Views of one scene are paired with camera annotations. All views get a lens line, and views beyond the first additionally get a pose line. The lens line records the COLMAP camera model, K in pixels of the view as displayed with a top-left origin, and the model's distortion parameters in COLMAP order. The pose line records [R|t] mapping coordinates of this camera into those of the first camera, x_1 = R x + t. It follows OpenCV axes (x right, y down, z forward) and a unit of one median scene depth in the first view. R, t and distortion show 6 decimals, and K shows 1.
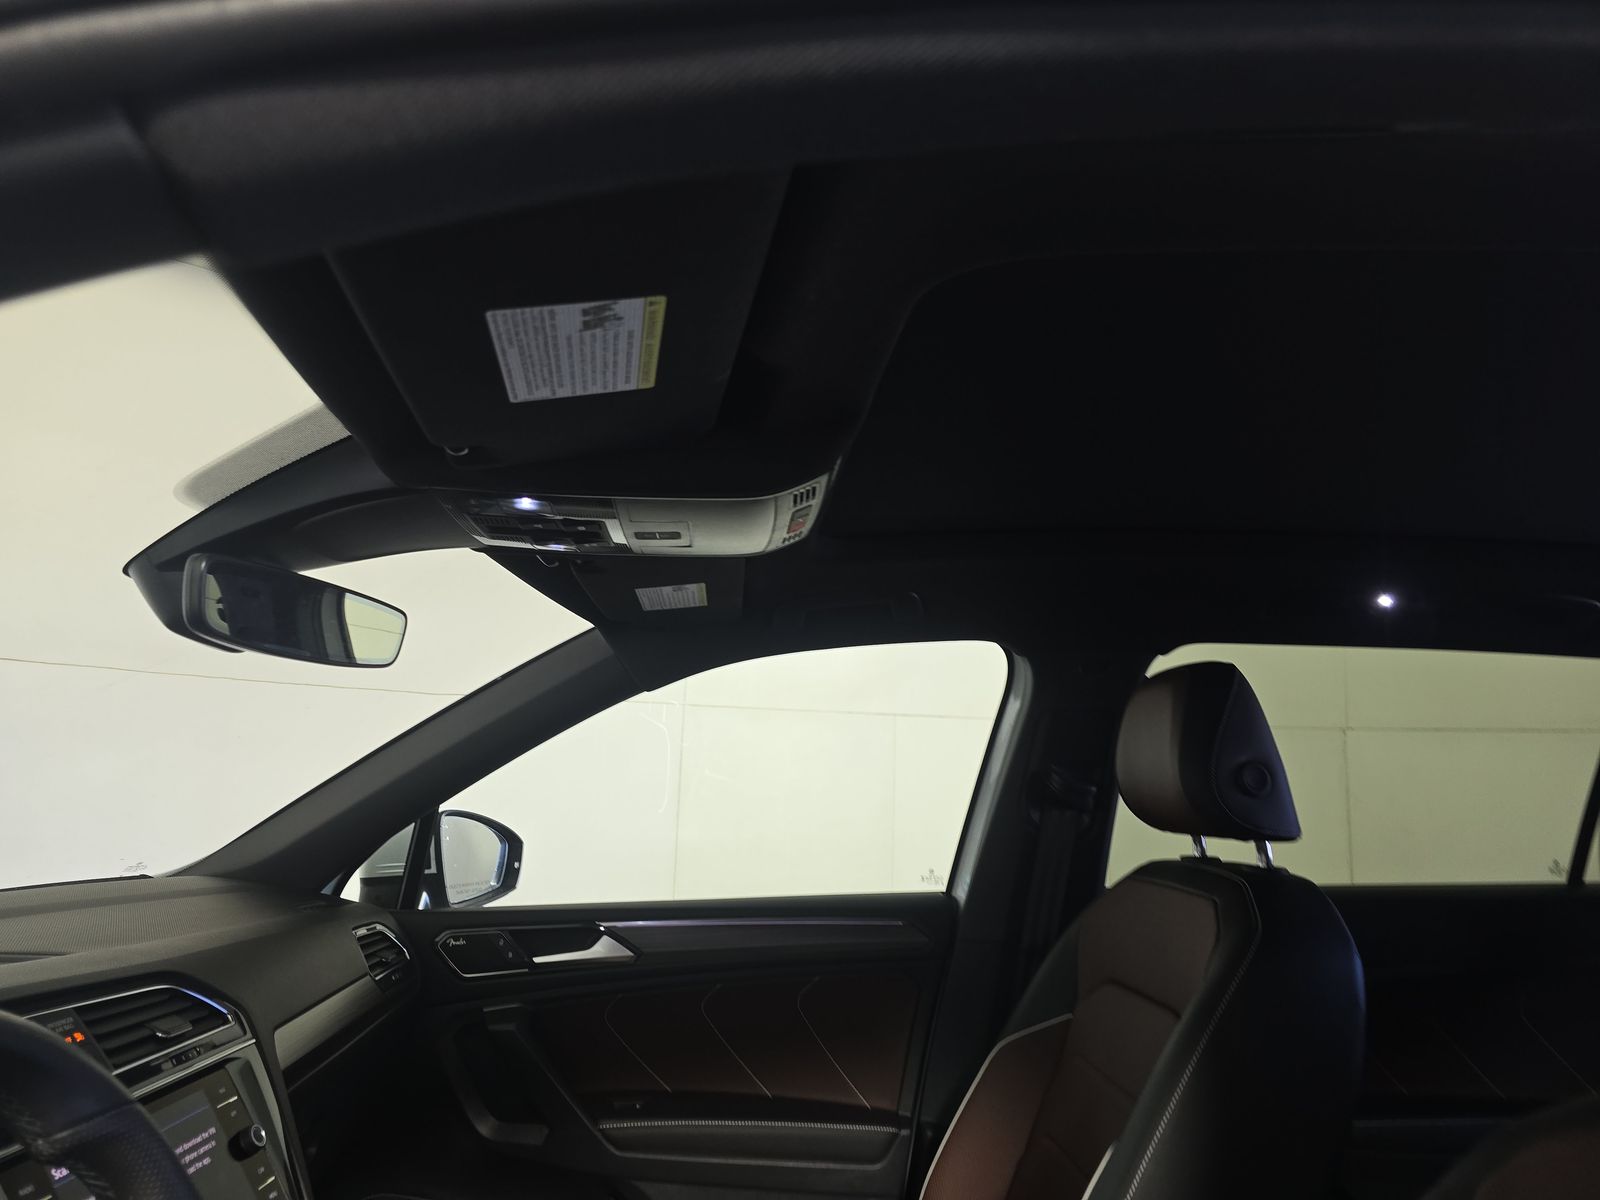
lens RADIAL K [[1174.3, 0, 796.6], [0, 1174.3, 600.1], [0, 0, 1]] dist [0.023591, -0.002234]
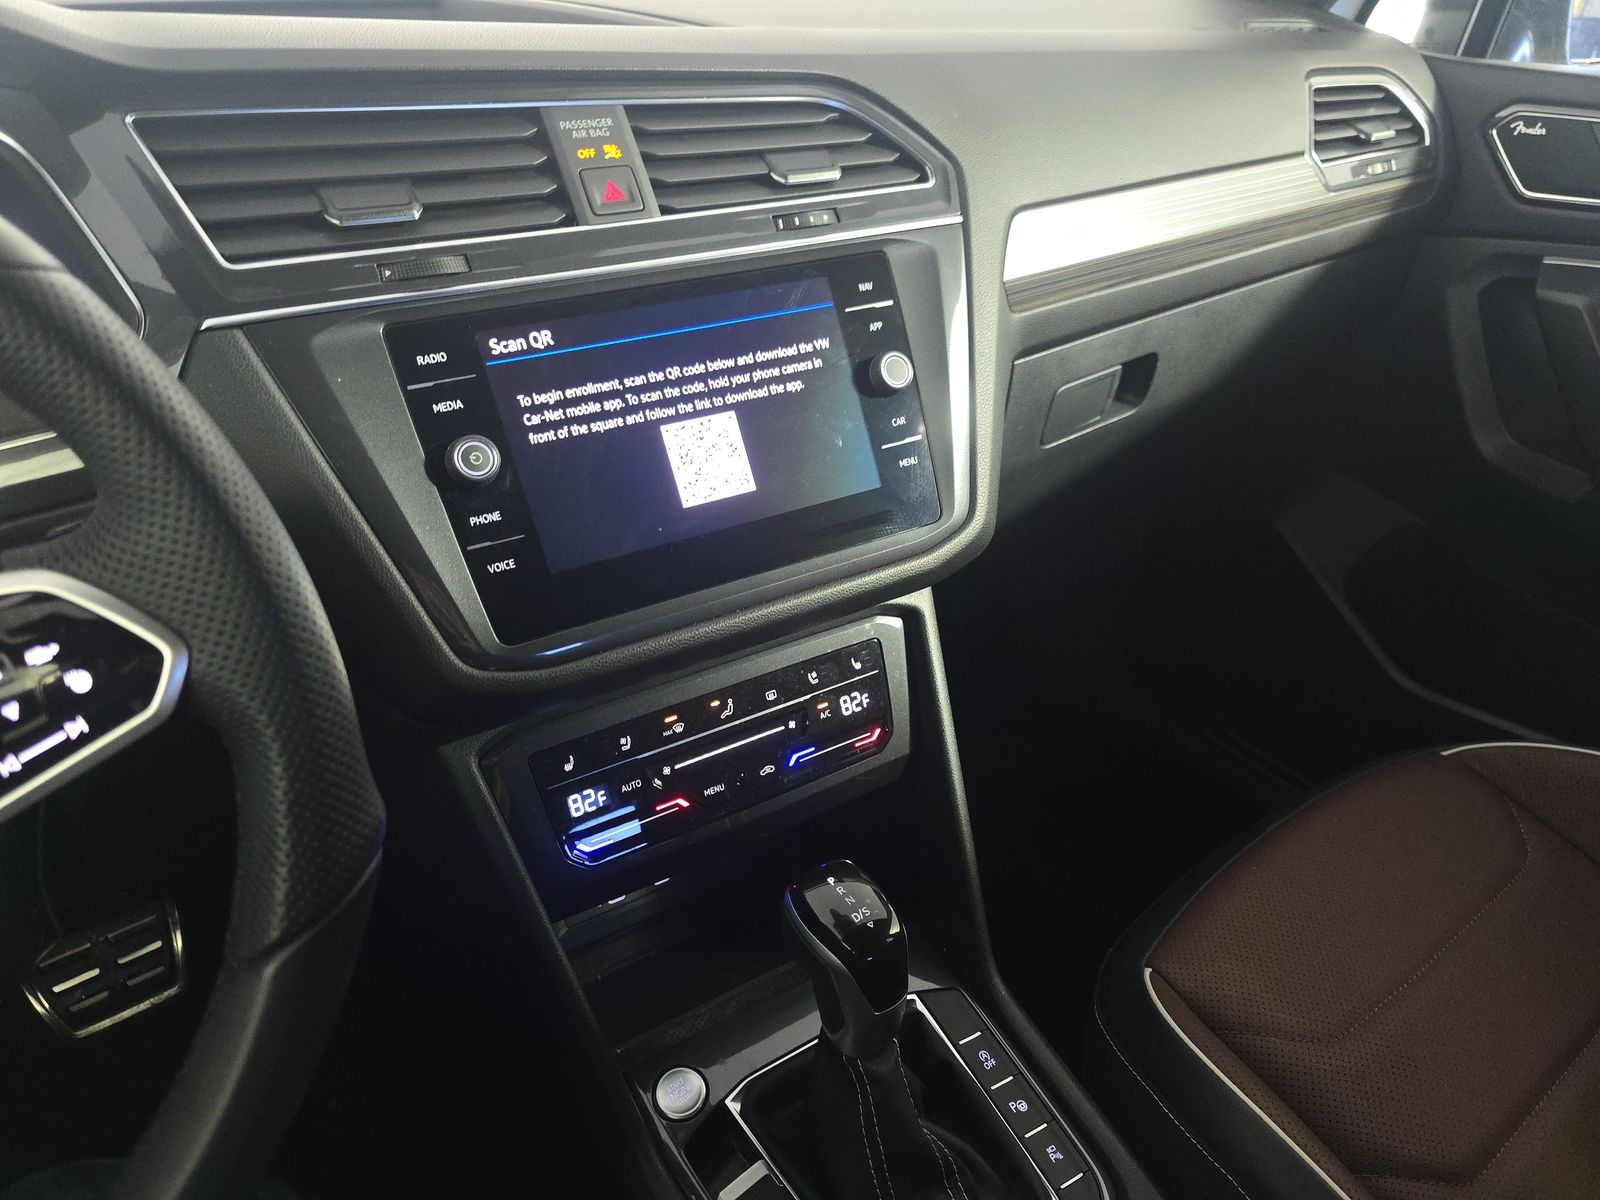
lens RADIAL K [[1062.1, 0, 797.0], [0, 1062.1, 593.1], [0, 0, 1]] dist [0.002804, -0.006136]
pose [[0.532954, 0.452544, -0.714958, -0.019195], [0.114386, 0.798670, 0.590798, 0.145295], [0.838377, -0.396650, 0.373889, 0.488861]]
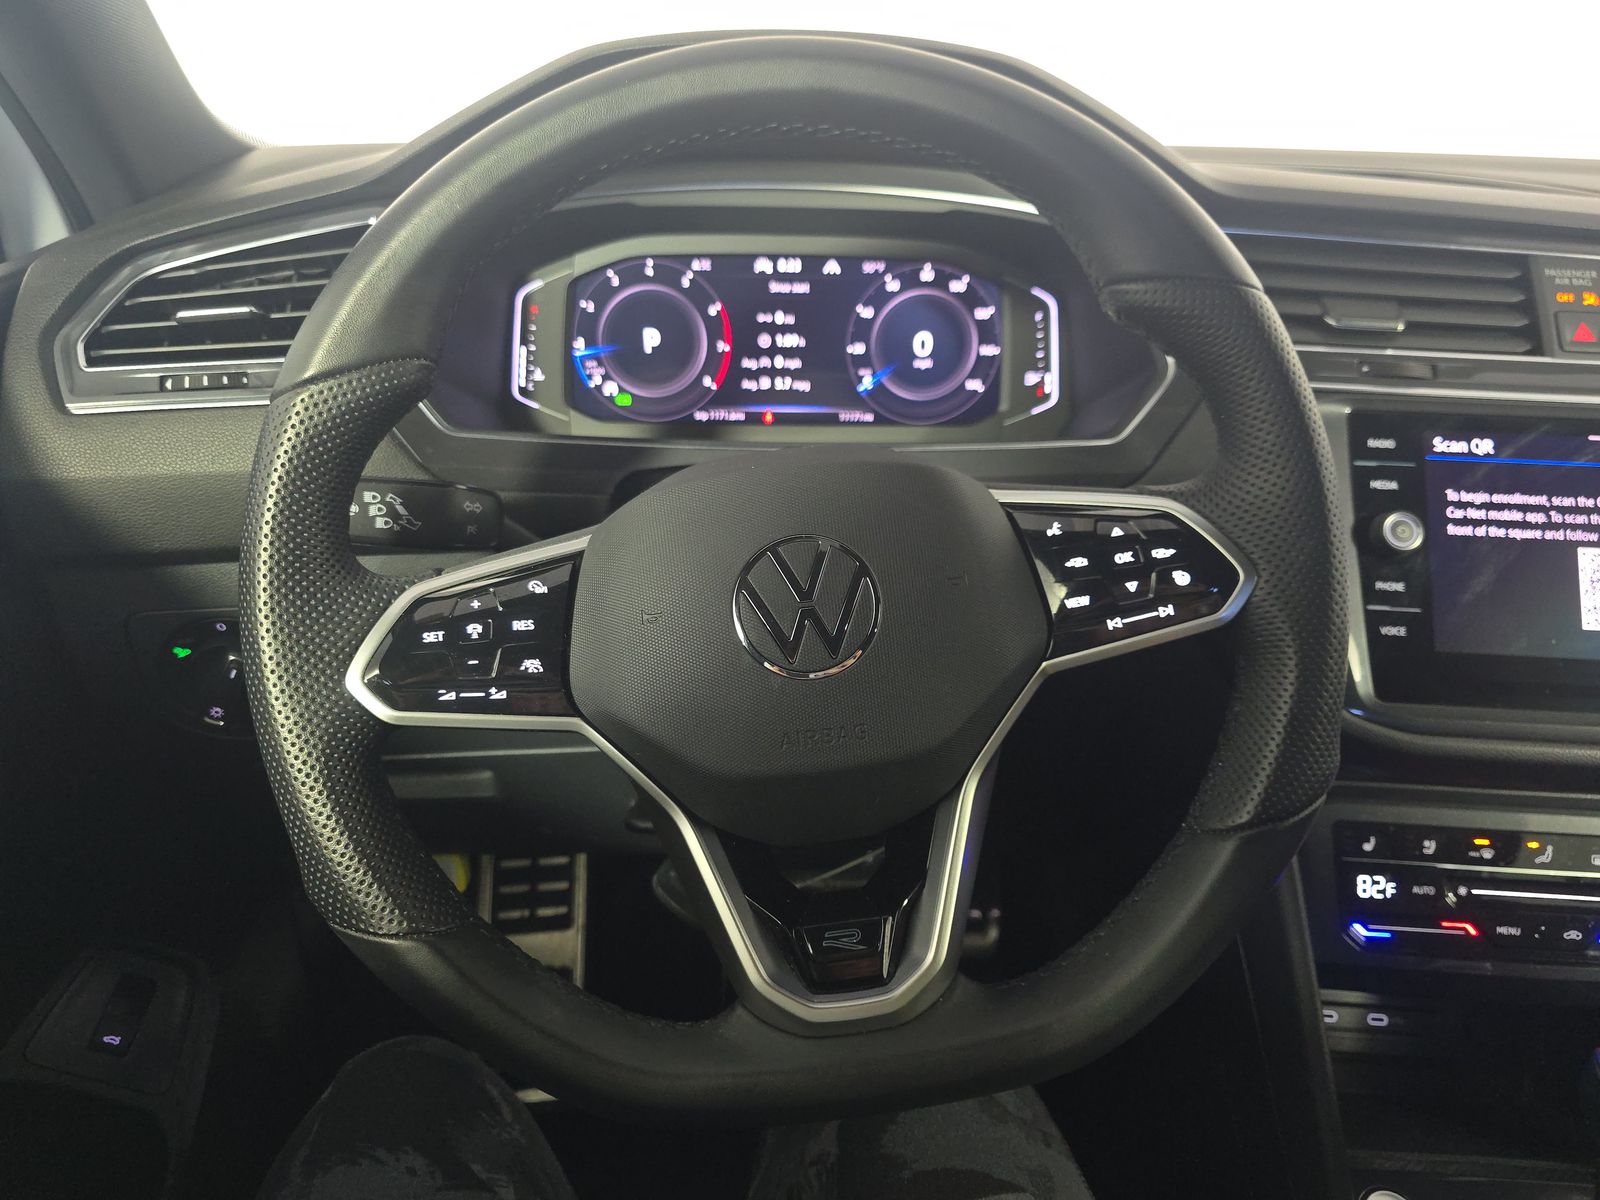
lens RADIAL K [[1062.1, 0, 797.0], [0, 1062.1, 593.1], [0, 0, 1]] dist [0.002804, -0.006136]
pose [[-0.028434, 0.376380, -0.926029, 0.032809], [0.114223, 0.921559, 0.371056, 0.152992], [0.993048, -0.095223, -0.069195, 0.355760]]
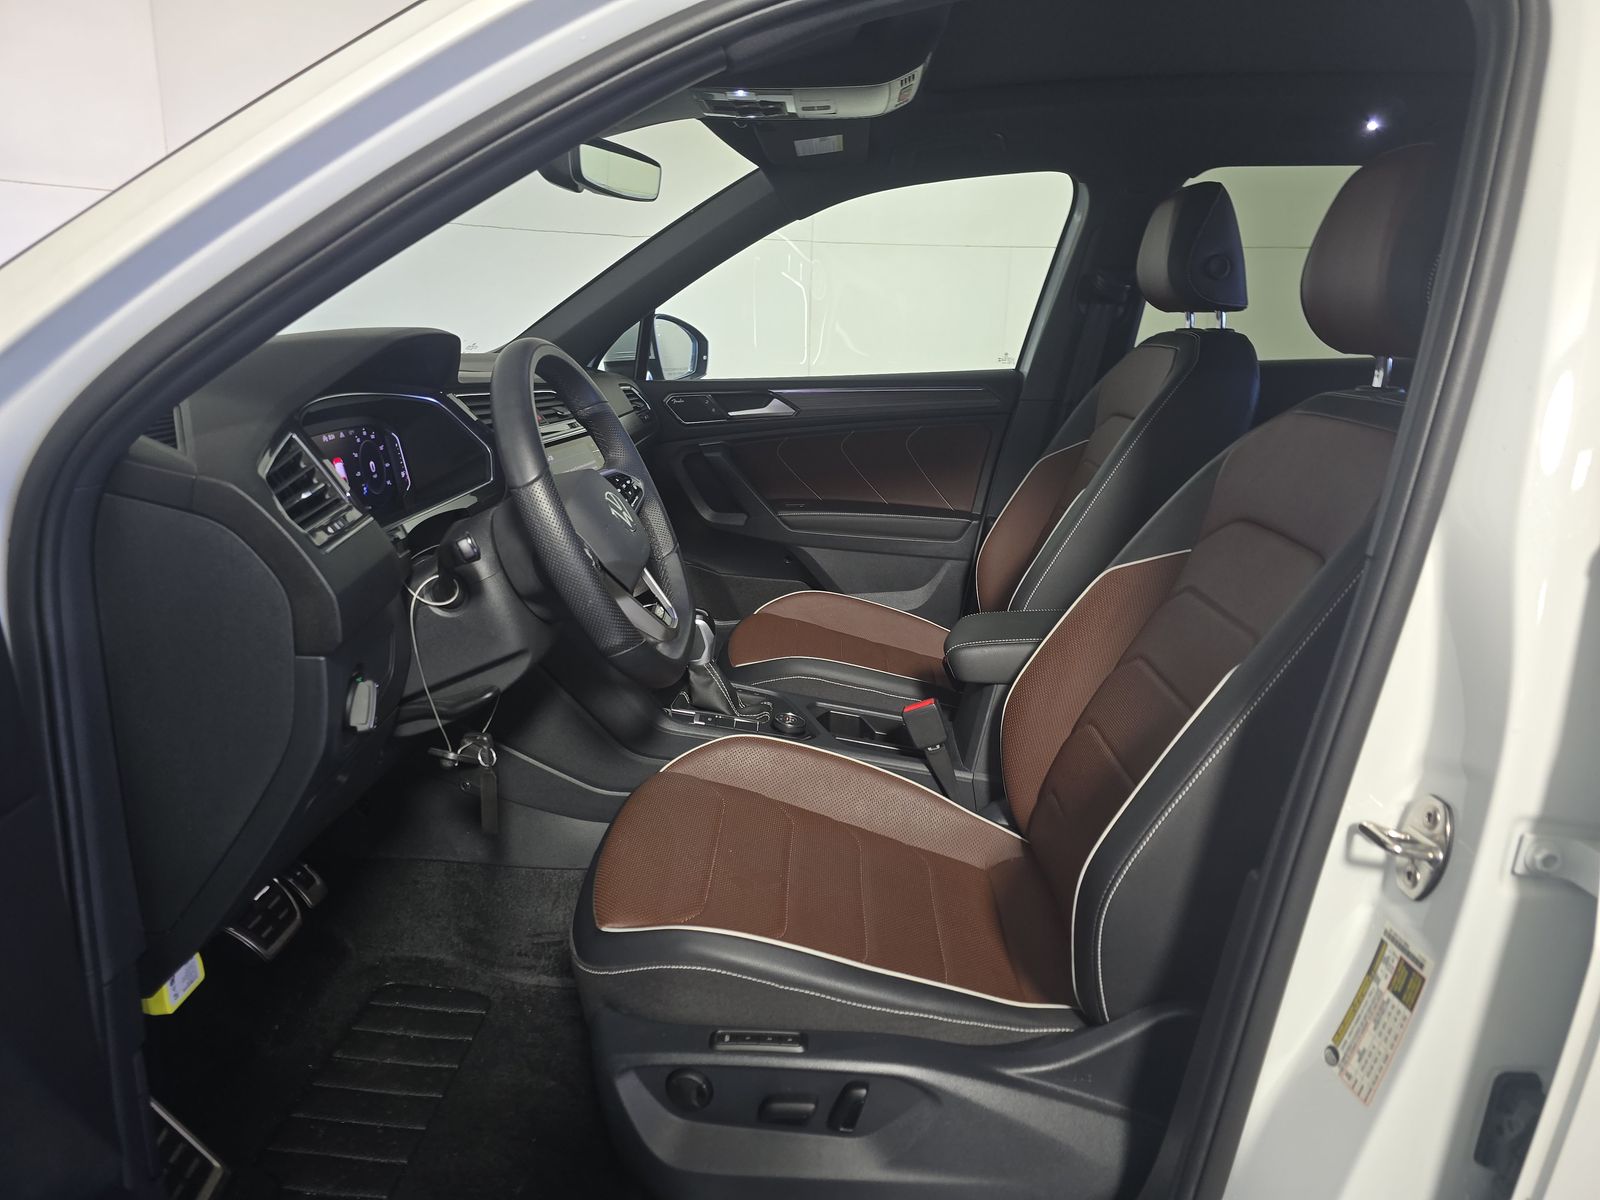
lens RADIAL K [[1098.7, 0, 802.2], [0, 1098.7, 628.5], [0, 0, 1]] dist [0.057766, -0.059220]
pose [[0.994921, 0.010896, -0.100069, 0.013719], [0.031300, 0.911355, 0.410430, -0.018935], [0.095670, -0.411477, 0.906385, -0.418755]]
